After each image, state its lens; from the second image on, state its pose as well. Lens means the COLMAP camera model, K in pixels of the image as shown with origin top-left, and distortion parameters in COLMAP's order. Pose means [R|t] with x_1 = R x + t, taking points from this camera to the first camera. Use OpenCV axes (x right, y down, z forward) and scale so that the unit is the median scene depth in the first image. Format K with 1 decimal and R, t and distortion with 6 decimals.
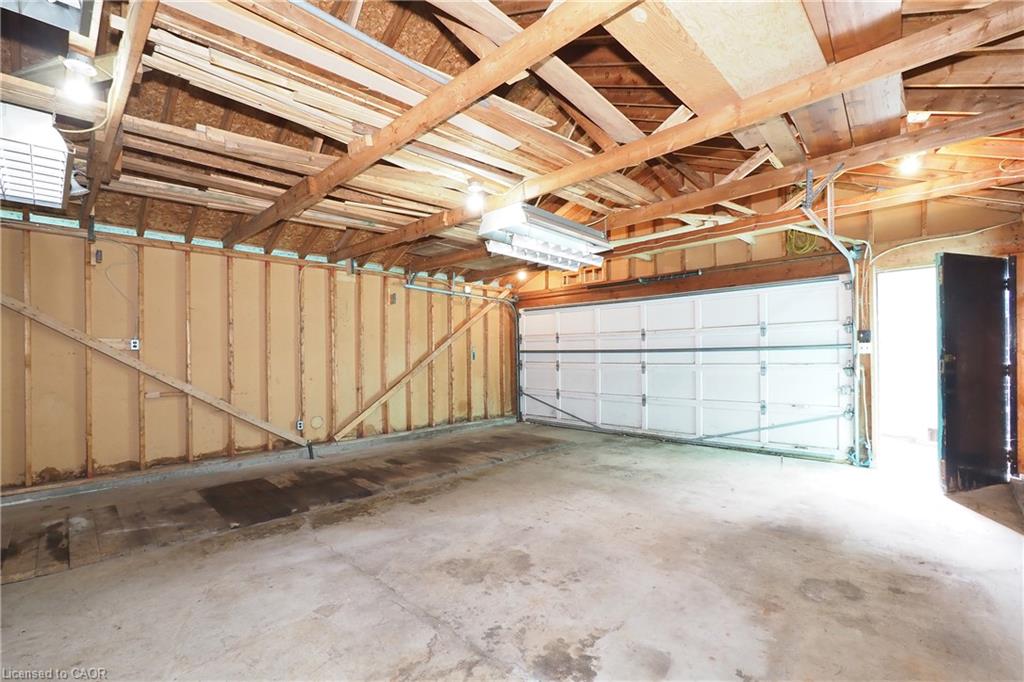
lens RADIAL K [[452.8, 0, 497.9], [0, 452.8, 347.5], [0, 0, 1]] dist [-0.004022, -0.000301]
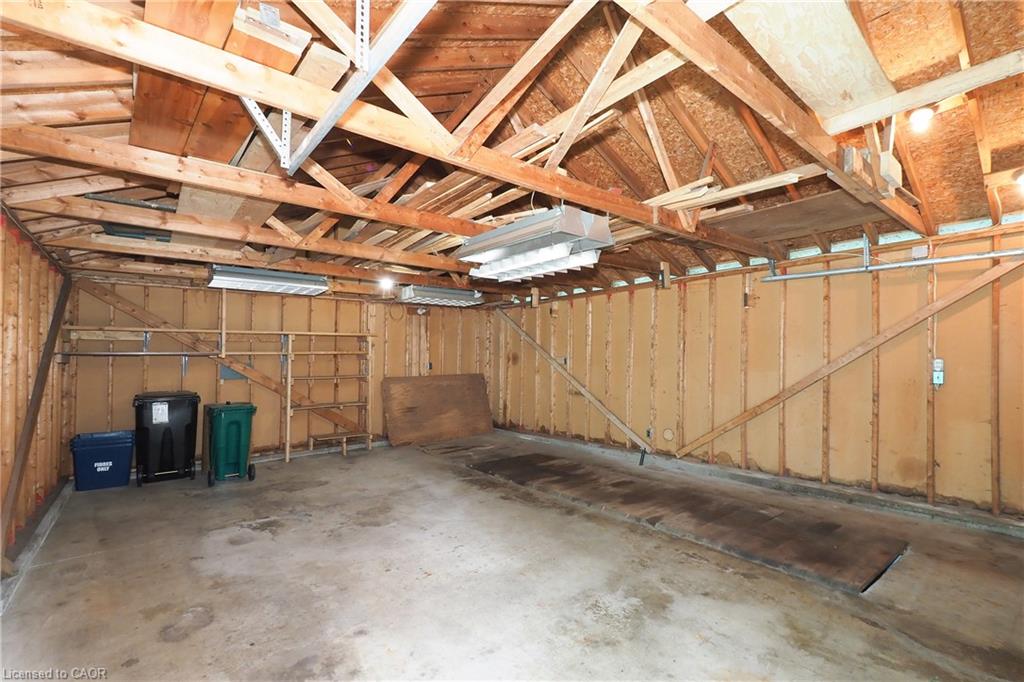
lens RADIAL K [[452.8, 0, 497.9], [0, 452.8, 347.5], [0, 0, 1]] dist [-0.004022, -0.000301]
pose [[-0.127752, -0.013581, -0.991713, 0.963060], [0.030624, 0.999375, -0.017630, -0.040817], [0.991333, -0.032622, -0.127256, 1.060710]]
